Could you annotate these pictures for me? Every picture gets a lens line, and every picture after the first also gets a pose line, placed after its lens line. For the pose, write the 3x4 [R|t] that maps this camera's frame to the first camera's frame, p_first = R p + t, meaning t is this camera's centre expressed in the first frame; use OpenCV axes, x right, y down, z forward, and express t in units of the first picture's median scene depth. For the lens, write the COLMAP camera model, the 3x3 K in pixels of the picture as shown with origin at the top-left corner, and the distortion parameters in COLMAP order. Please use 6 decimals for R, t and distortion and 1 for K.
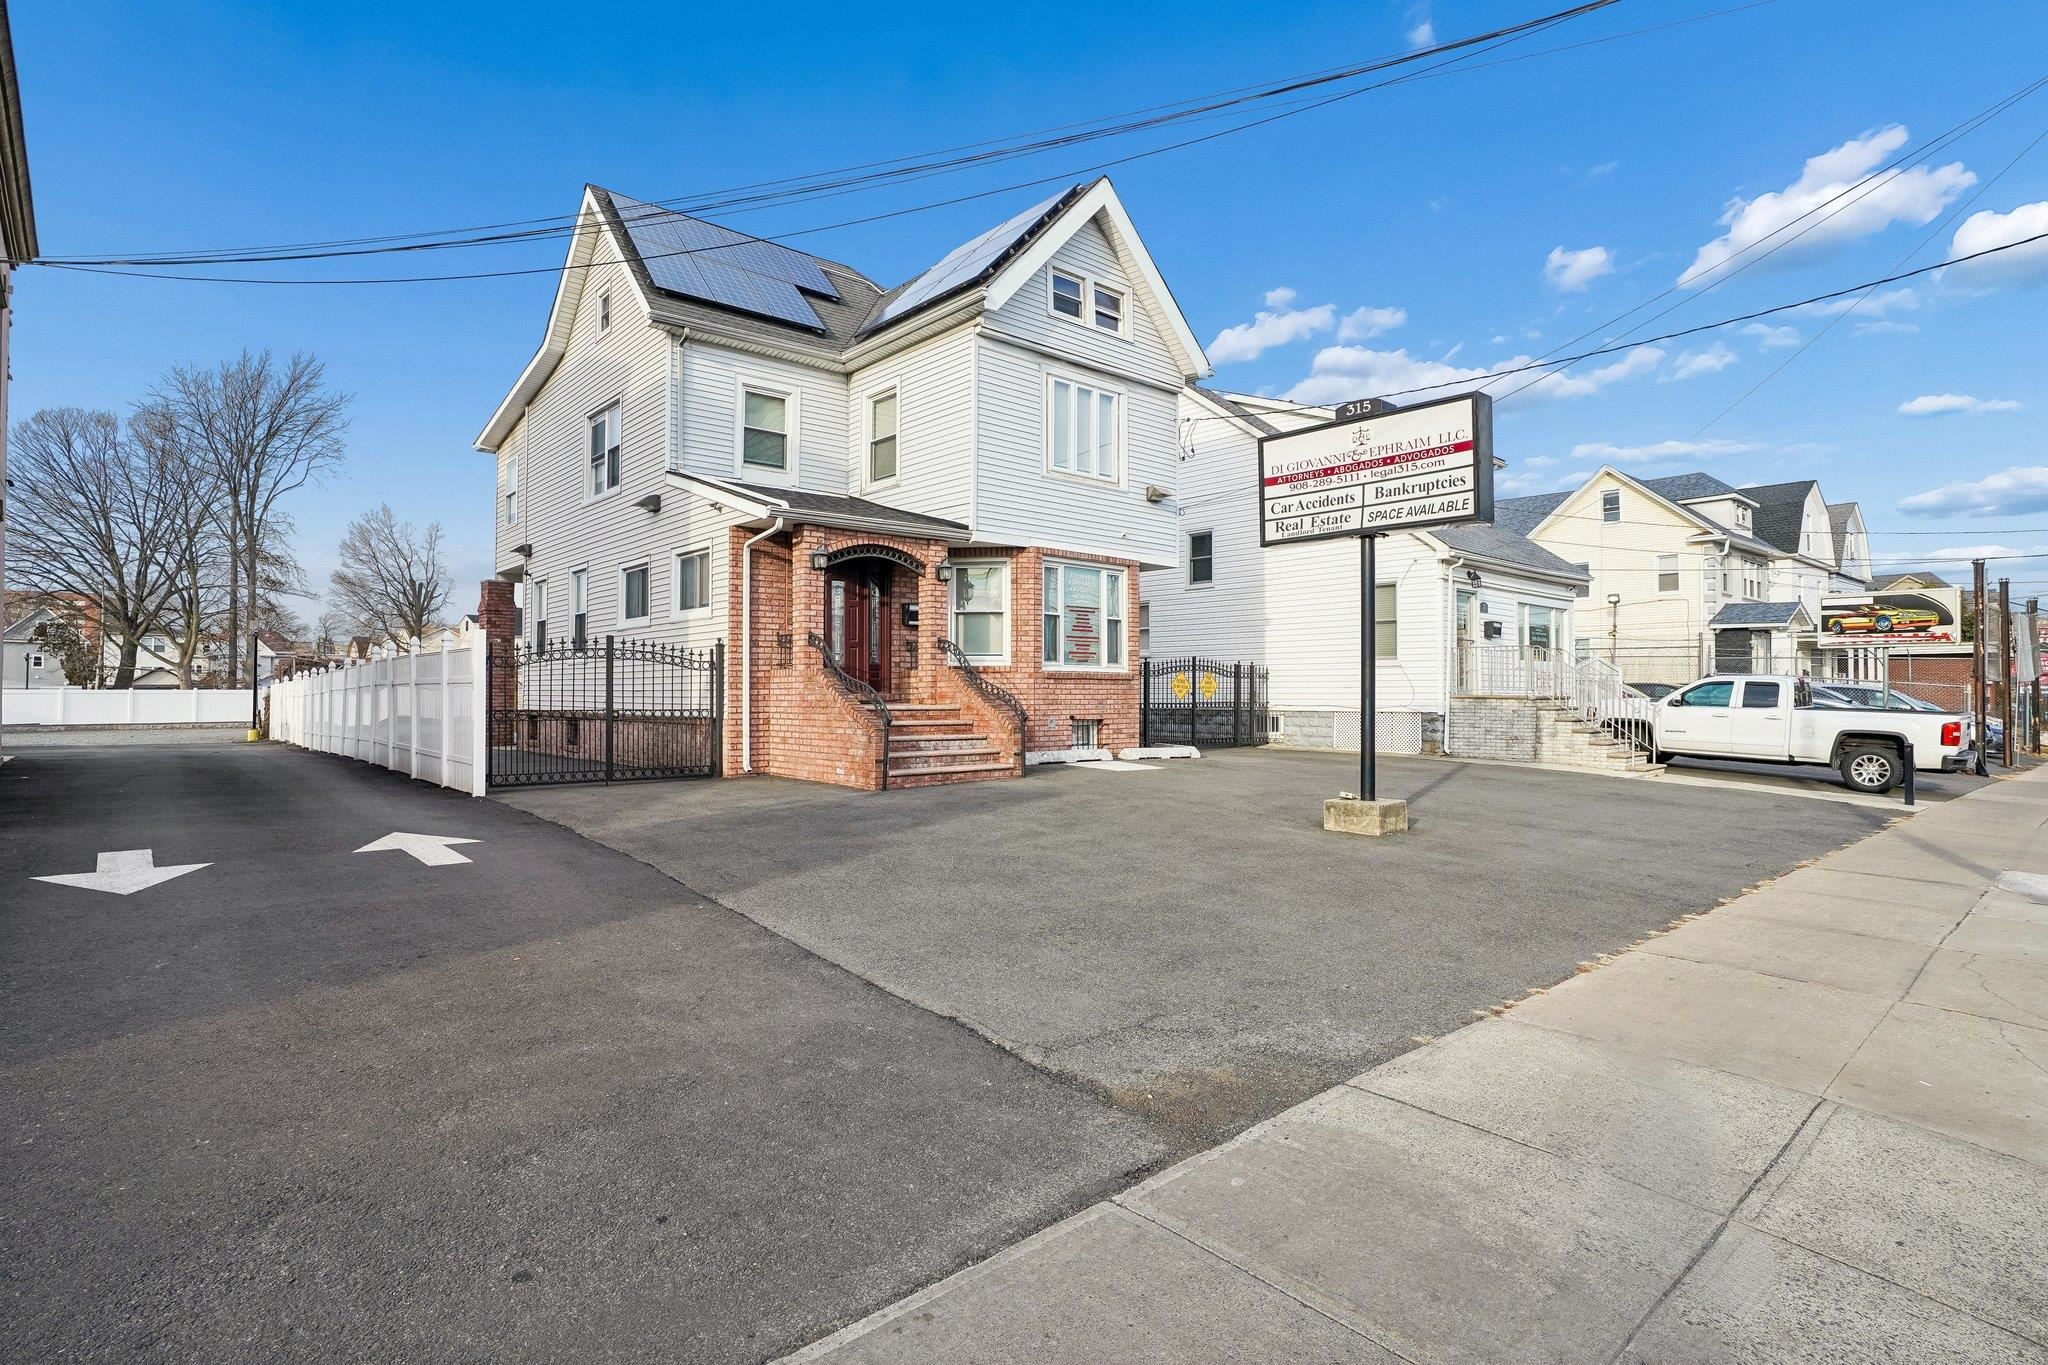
lens RADIAL K [[1003.1, 0, 1024.0], [0, 1003.1, 682.5], [0, 0, 1]] dist [-0.059083, -0.000077]
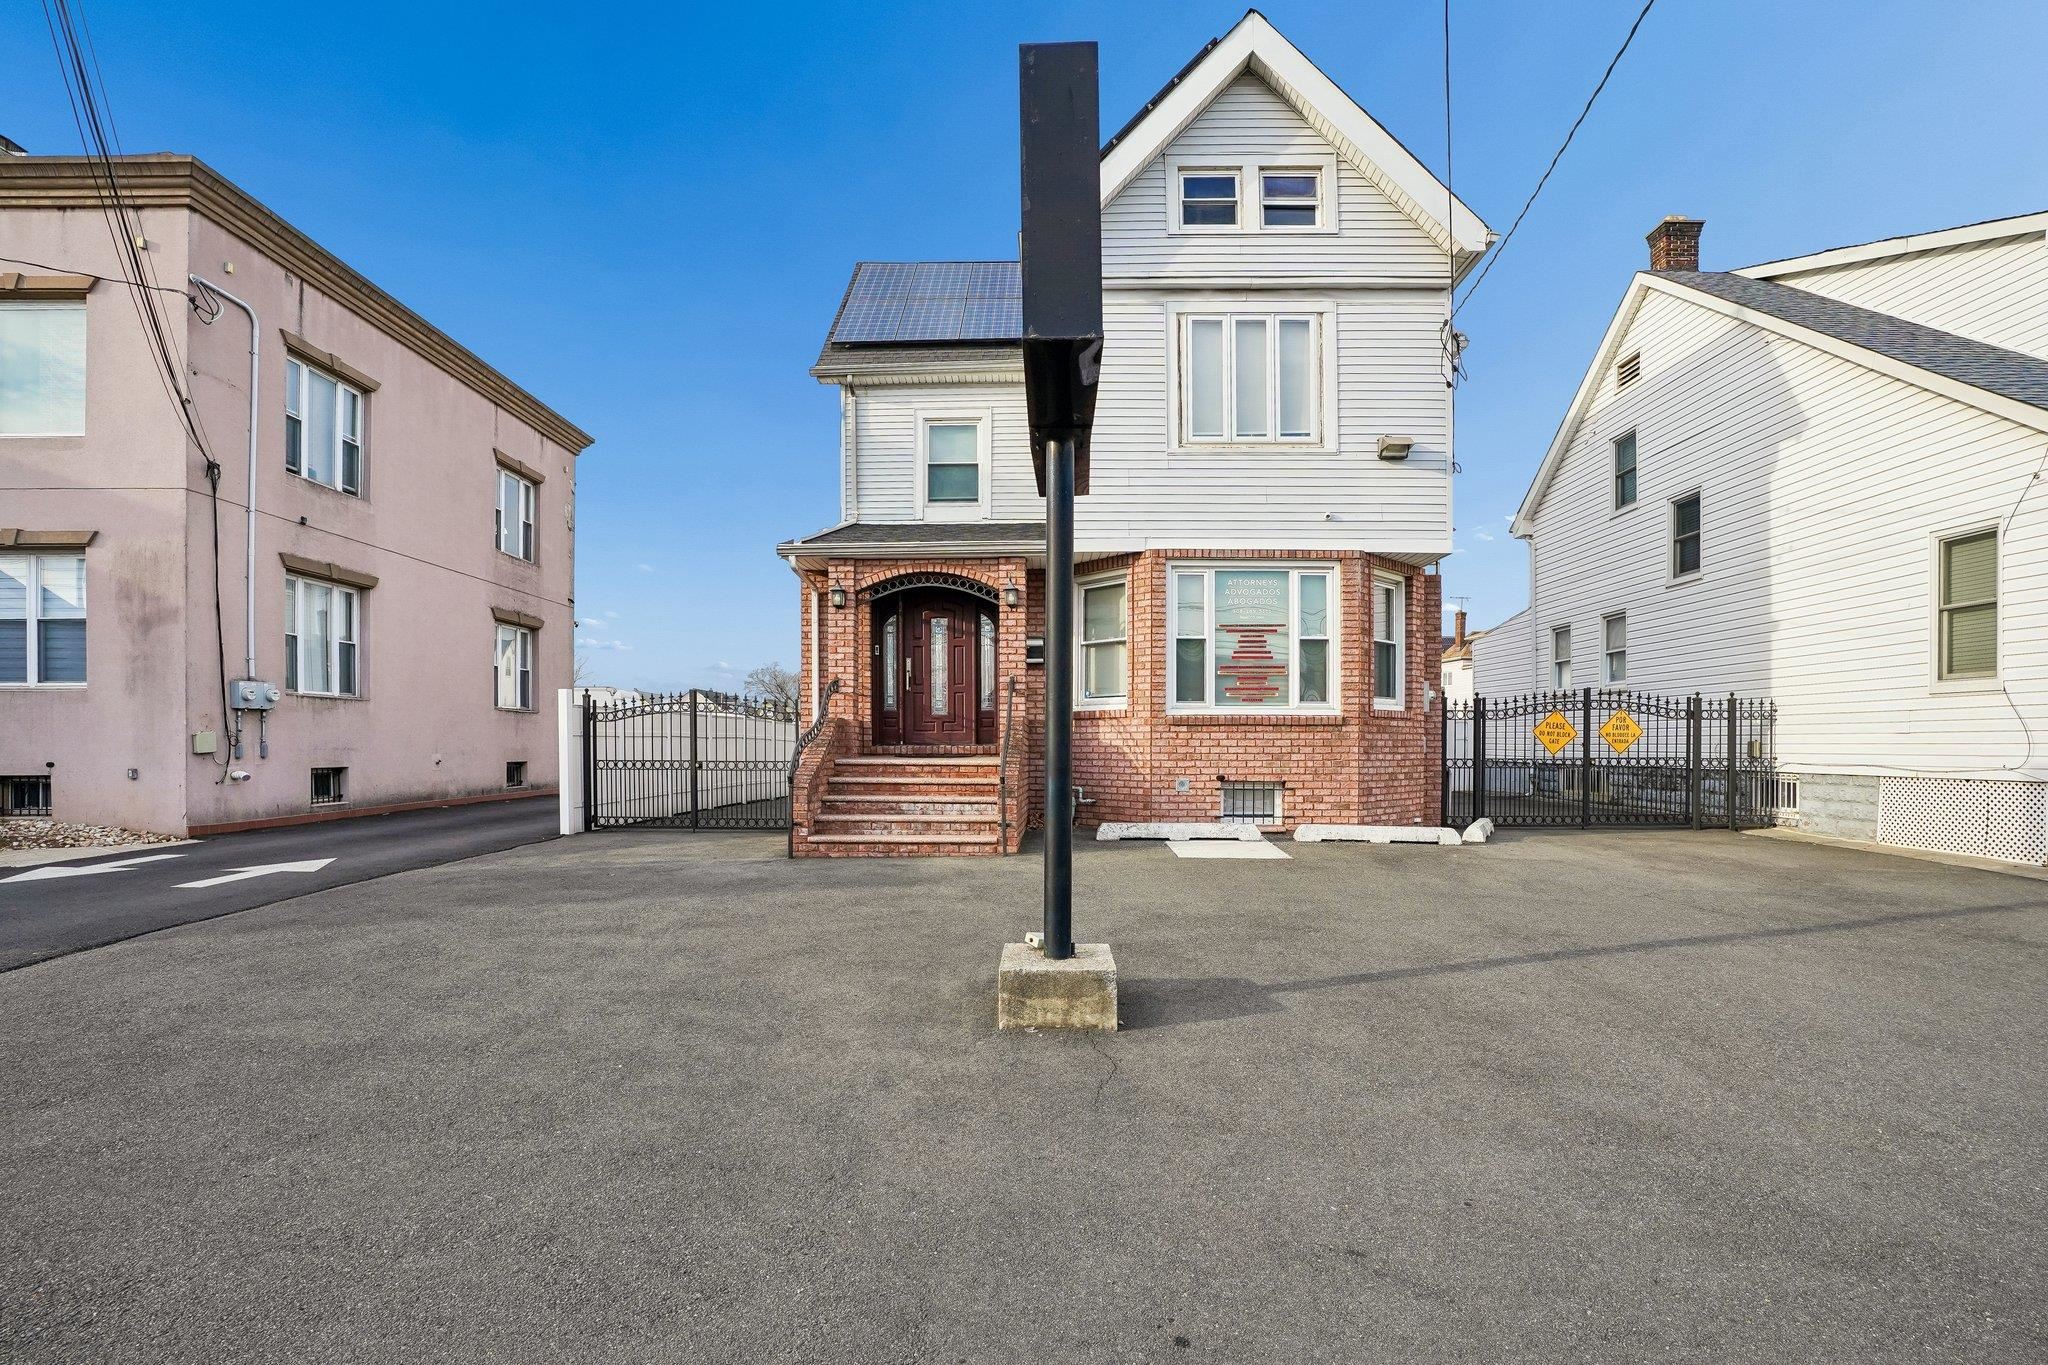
lens RADIAL K [[963.1, 0, 1027.7], [0, 963.1, 746.0], [0, 0, 1]] dist [-0.036479, 0.000768]
pose [[0.741766, 0.000335, -0.670659, 0.402331], [0.008924, 0.999906, 0.010370, 0.003174], [0.670600, -0.013677, 0.741693, 0.378646]]
